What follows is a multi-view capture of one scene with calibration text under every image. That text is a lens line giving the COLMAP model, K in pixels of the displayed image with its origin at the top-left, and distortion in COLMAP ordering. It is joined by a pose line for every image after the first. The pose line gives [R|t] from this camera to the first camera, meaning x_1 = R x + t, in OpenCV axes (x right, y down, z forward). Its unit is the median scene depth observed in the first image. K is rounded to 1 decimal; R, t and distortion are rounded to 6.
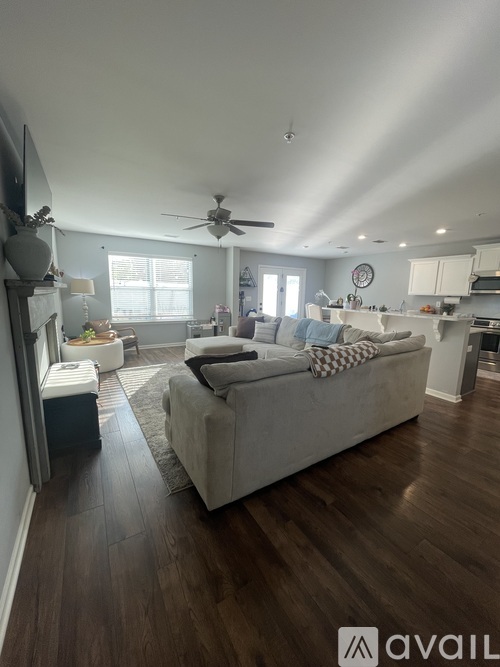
lens RADIAL K [[266.0, 0, 248.0], [0, 266.0, 337.0], [0, 0, 1]] dist [0.001535, 0.000373]
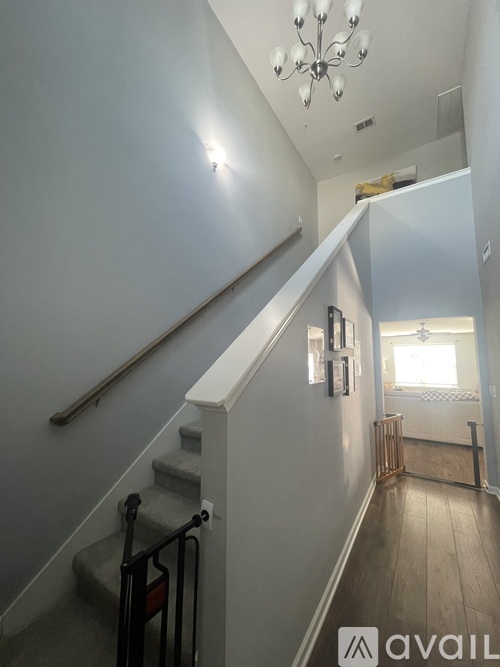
lens RADIAL K [[266.0, 0, 252.2], [0, 266.0, 334.5], [0, 0, 1]] dist [0.001535, 0.000373]
pose [[0.435305, -0.110671, -0.893455, 0.598696], [-0.144573, 0.970942, -0.190708, 0.081534], [0.888599, 0.212186, 0.406656, -0.530628]]
